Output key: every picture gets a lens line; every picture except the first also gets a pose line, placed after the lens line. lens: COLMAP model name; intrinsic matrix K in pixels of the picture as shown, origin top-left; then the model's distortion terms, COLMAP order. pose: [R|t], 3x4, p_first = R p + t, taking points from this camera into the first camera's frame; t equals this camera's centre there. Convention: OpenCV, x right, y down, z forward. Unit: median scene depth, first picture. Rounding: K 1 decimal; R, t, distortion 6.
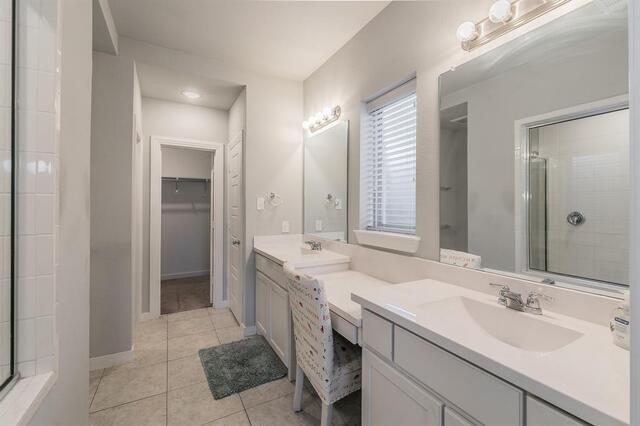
lens RADIAL K [[277.1, 0, 324.3], [0, 277.1, 208.4], [0, 0, 1]] dist [-0.001341, -0.000296]
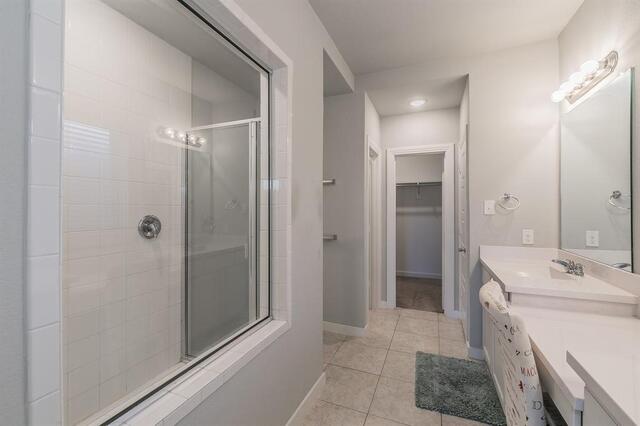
lens RADIAL K [[277.8, 0, 319.5], [0, 277.8, 208.6], [0, 0, 1]] dist [0.001074, -0.000080]
pose [[0.605569, -0.004182, -0.795782, 0.131947], [0.001075, 0.999990, -0.004438, -0.009398], [0.795792, 0.001832, 0.605567, 0.080743]]
